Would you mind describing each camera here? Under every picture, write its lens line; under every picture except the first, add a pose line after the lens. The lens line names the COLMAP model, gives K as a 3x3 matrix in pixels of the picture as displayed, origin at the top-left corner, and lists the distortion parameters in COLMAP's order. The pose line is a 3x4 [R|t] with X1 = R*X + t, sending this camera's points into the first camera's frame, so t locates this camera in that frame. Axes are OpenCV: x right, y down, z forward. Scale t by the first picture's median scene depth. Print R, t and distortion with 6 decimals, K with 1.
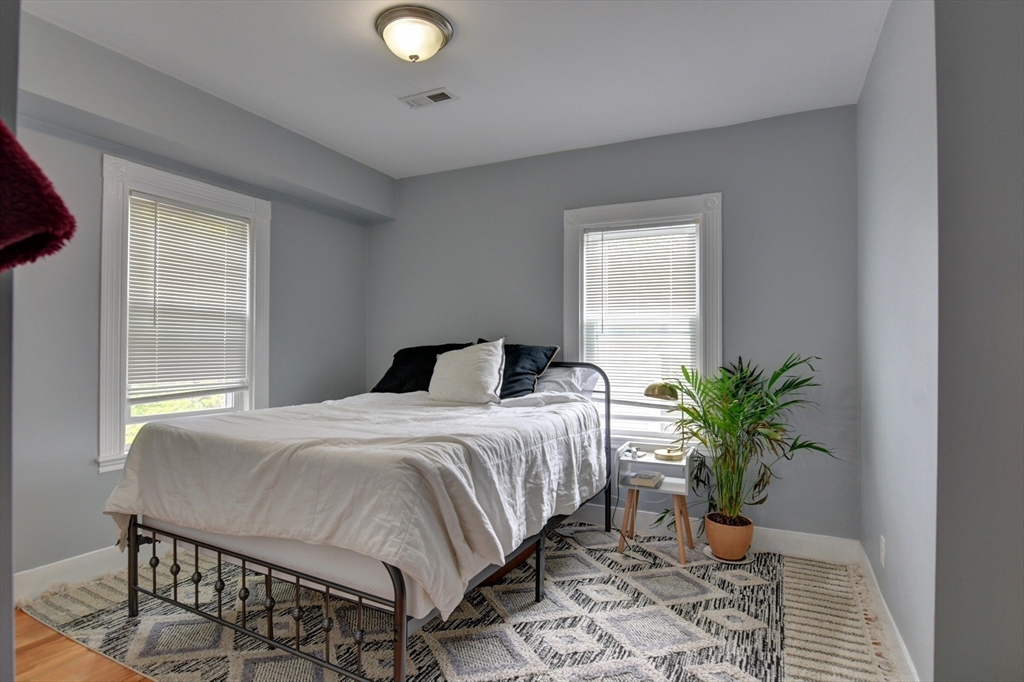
lens RADIAL K [[543.3, 0, 509.4], [0, 543.3, 344.4], [0, 0, 1]] dist [-0.004462, -0.004782]
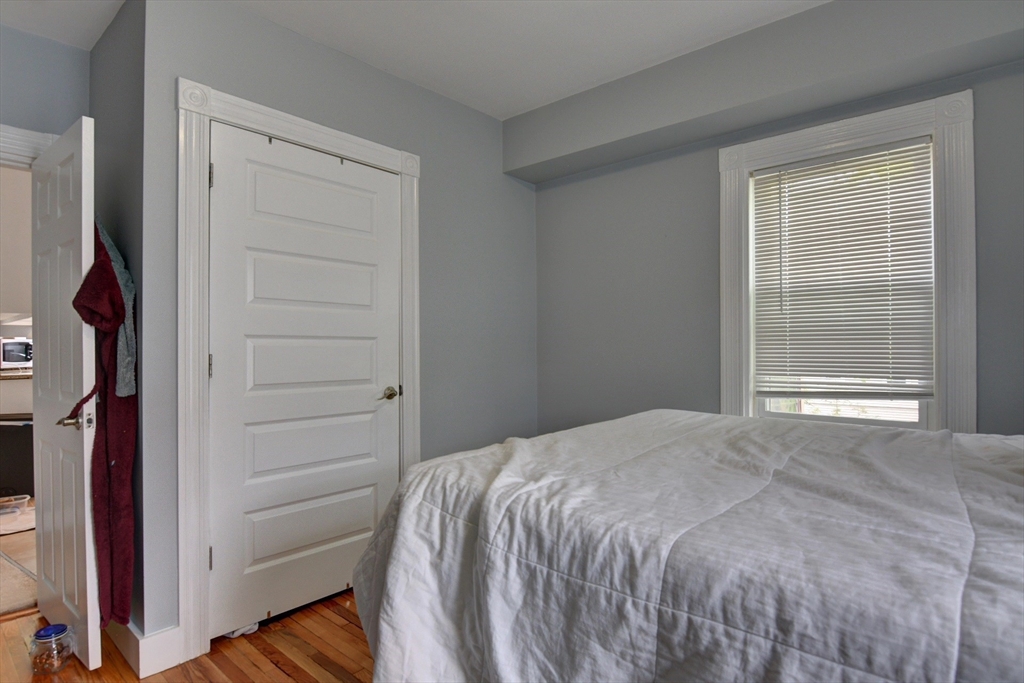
lens RADIAL K [[543.3, 0, 512.2], [0, 543.3, 345.4], [0, 0, 1]] dist [-0.004462, -0.004782]
pose [[-0.251151, -0.003195, -0.967943, 0.373607], [0.012544, 0.999900, -0.006555, 0.024553], [0.967867, -0.013788, -0.251086, 0.935002]]
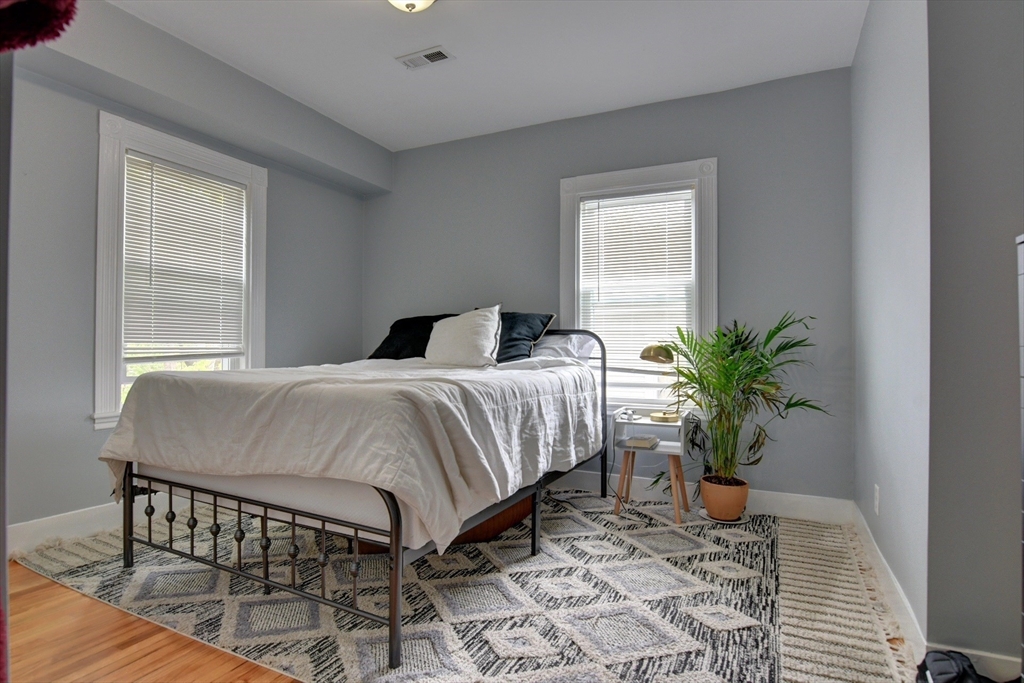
lens RADIAL K [[543.3, 0, 508.7], [0, 543.3, 343.3], [0, 0, 1]] dist [-0.004462, -0.004782]
pose [[0.999988, 0.001204, 0.004812, 0.001101], [-0.001200, 0.999999, -0.000822, 0.084062], [-0.004813, 0.000816, 0.999988, -0.002294]]
